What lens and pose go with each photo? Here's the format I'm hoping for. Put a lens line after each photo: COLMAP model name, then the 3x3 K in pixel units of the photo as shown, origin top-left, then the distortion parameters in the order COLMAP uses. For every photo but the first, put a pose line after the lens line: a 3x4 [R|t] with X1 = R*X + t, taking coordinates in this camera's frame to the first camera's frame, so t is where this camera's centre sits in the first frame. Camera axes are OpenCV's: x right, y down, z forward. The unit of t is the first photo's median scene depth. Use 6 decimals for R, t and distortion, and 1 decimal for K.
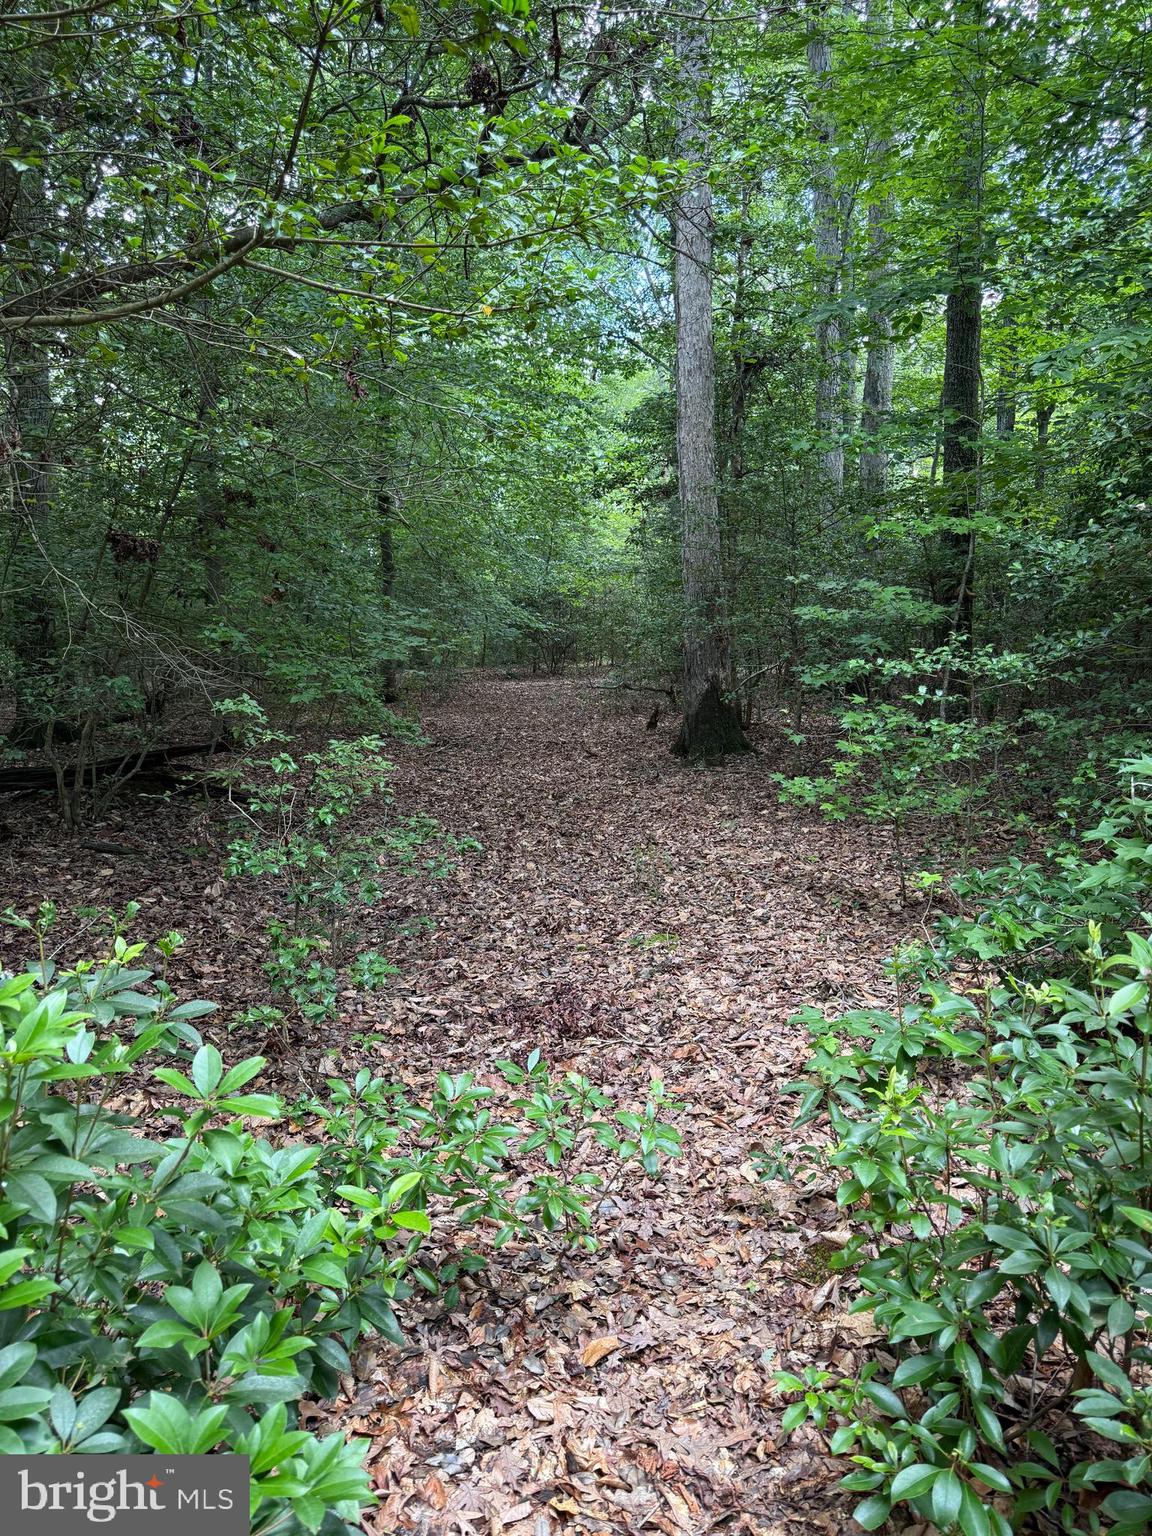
lens RADIAL K [[1072.1, 0, 576.7], [0, 1072.1, 769.8], [0, 0, 1]] dist [0.001390, 0.000057]
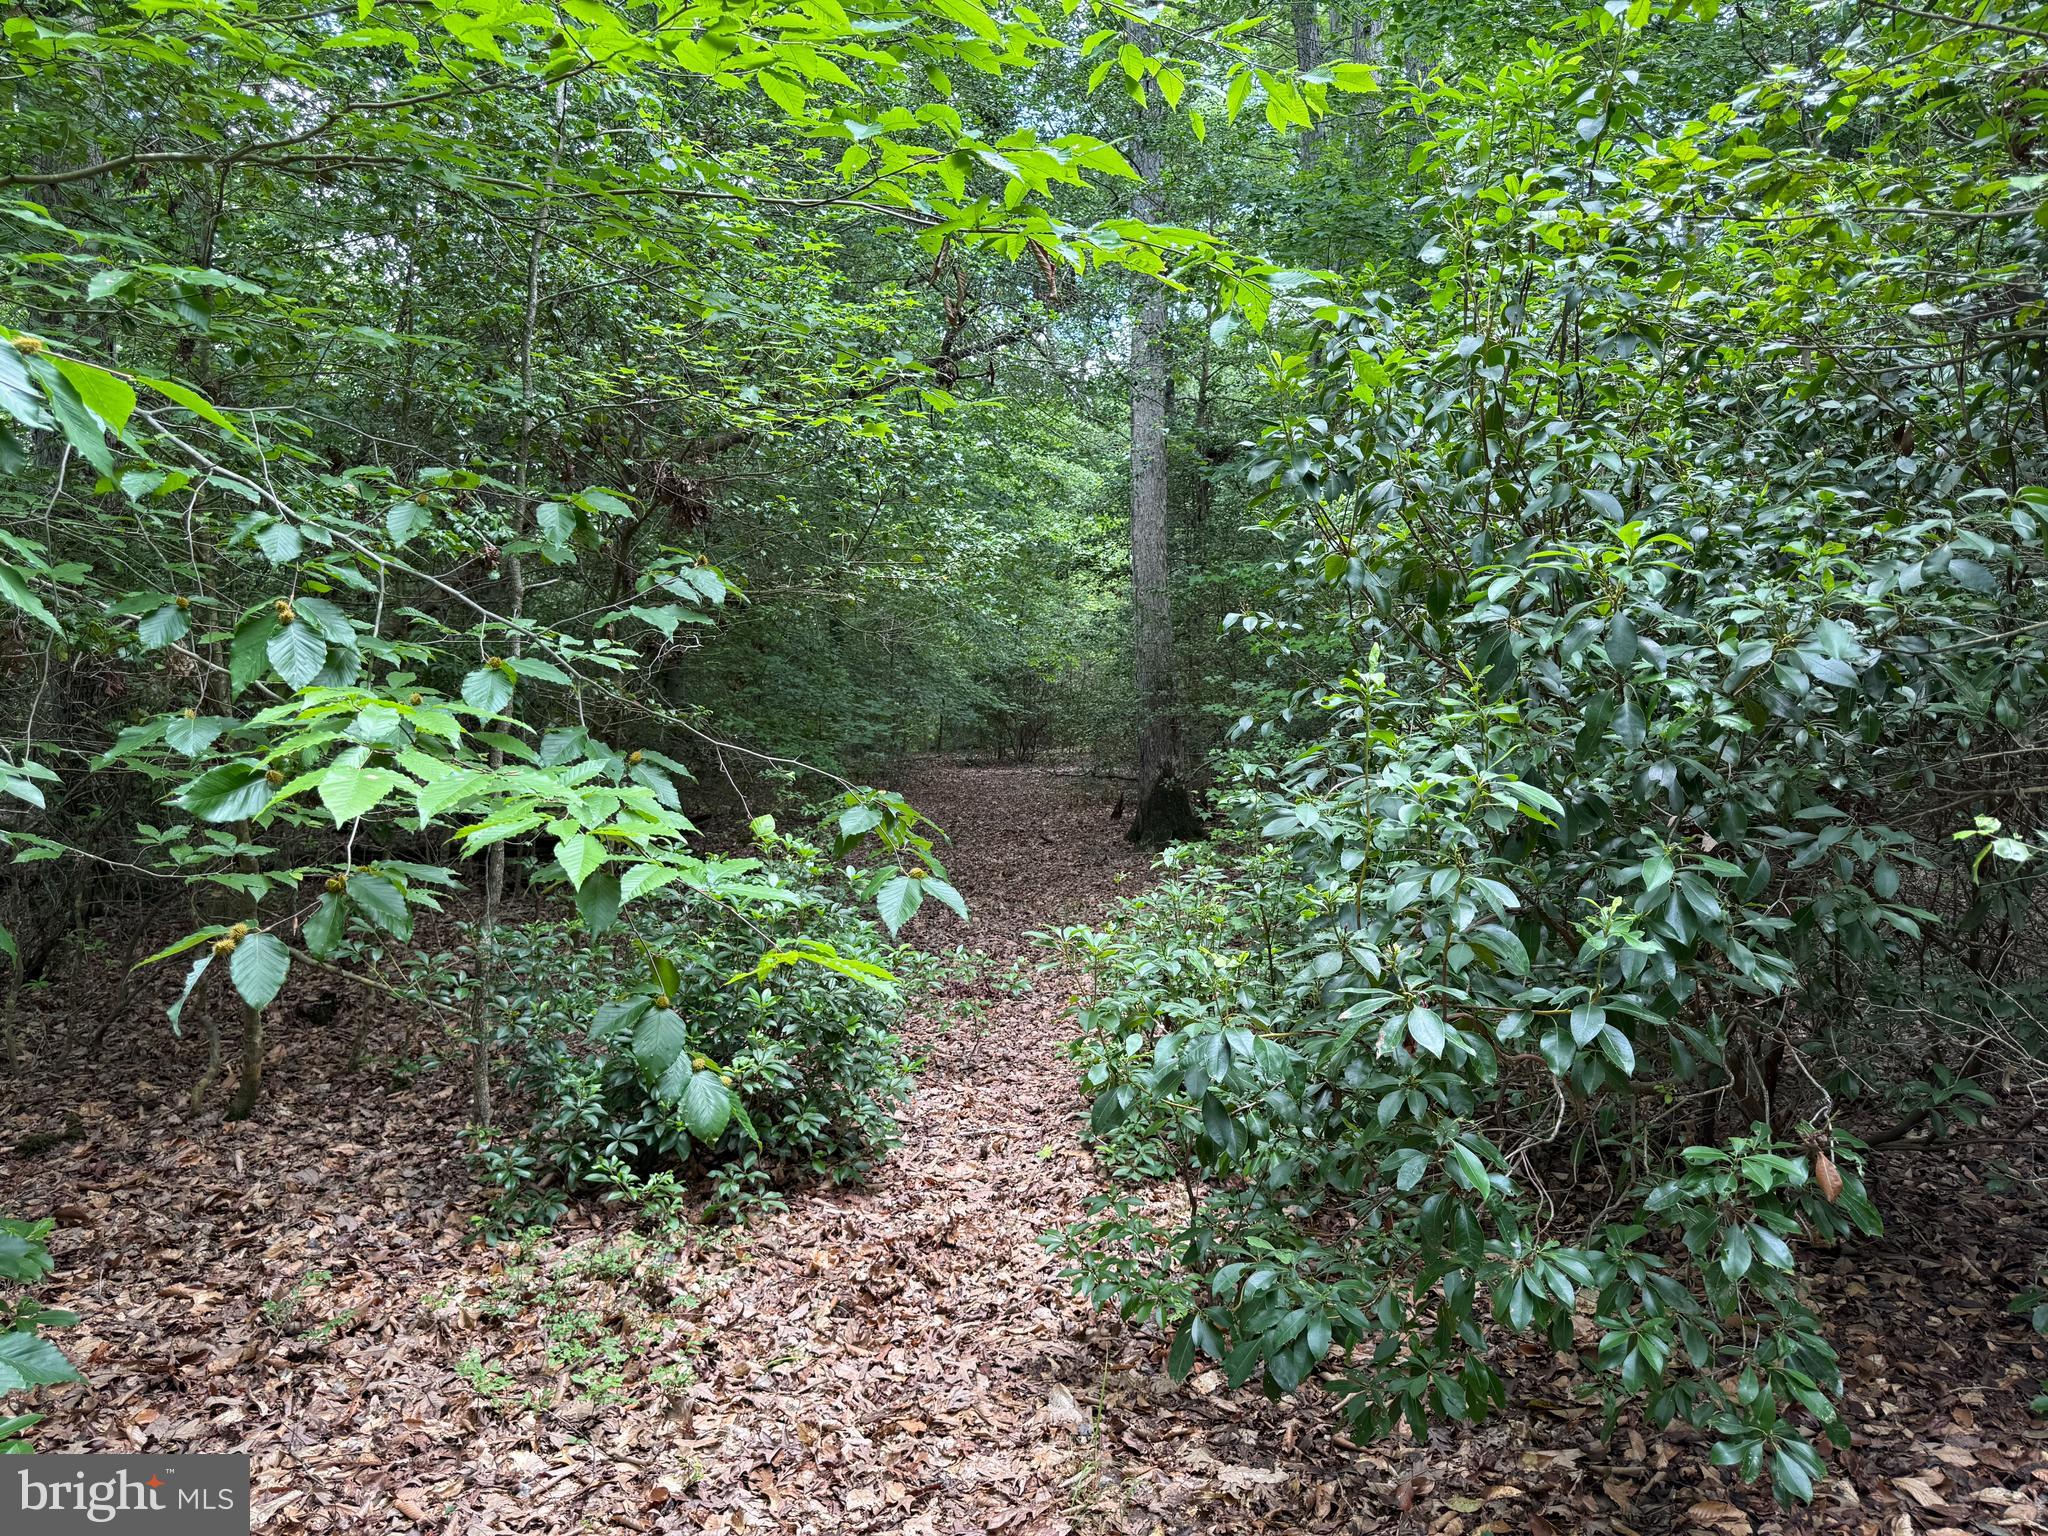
lens RADIAL K [[1429.5, 0, 1024.5], [0, 1429.5, 765.4], [0, 0, 1]] dist [0.001390, 0.000057]
pose [[0.999529, 0.010531, -0.028817, 0.020069], [-0.013017, 0.996082, -0.087472, 0.021337], [0.027783, 0.087806, 0.995750, -0.214628]]
